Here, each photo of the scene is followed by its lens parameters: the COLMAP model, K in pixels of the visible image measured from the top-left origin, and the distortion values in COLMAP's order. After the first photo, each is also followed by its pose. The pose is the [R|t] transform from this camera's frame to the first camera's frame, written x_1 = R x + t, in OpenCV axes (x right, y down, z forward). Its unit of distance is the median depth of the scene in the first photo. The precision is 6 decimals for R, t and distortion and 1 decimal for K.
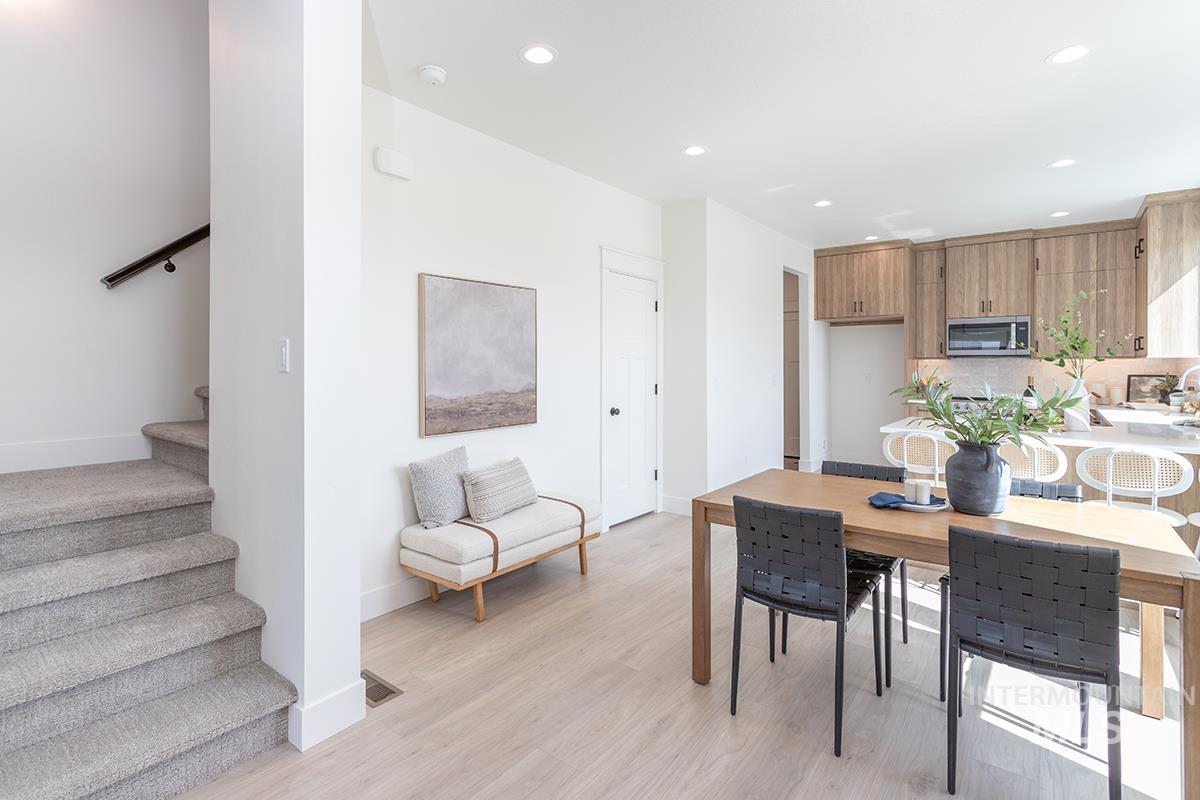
lens RADIAL K [[595.4, 0, 595.5], [0, 595.4, 363.7], [0, 0, 1]] dist [-0.002008, 0.000626]
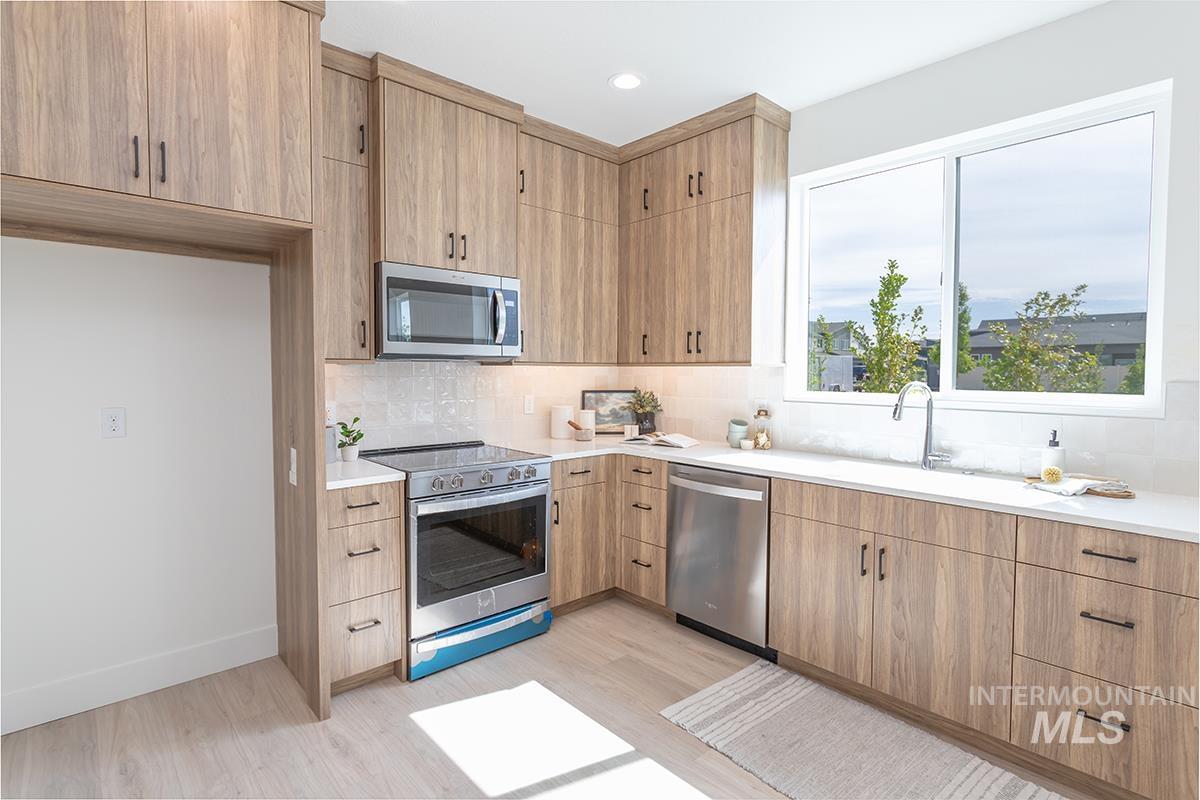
lens RADIAL K [[595.4, 0, 600.6], [0, 595.4, 389.5], [0, 0, 1]] dist [-0.002008, 0.000626]
pose [[0.199939, -0.034111, 0.979214, 0.236275], [-0.006351, 0.999328, 0.036109, -0.005899], [-0.979788, -0.013438, 0.199588, 0.798707]]
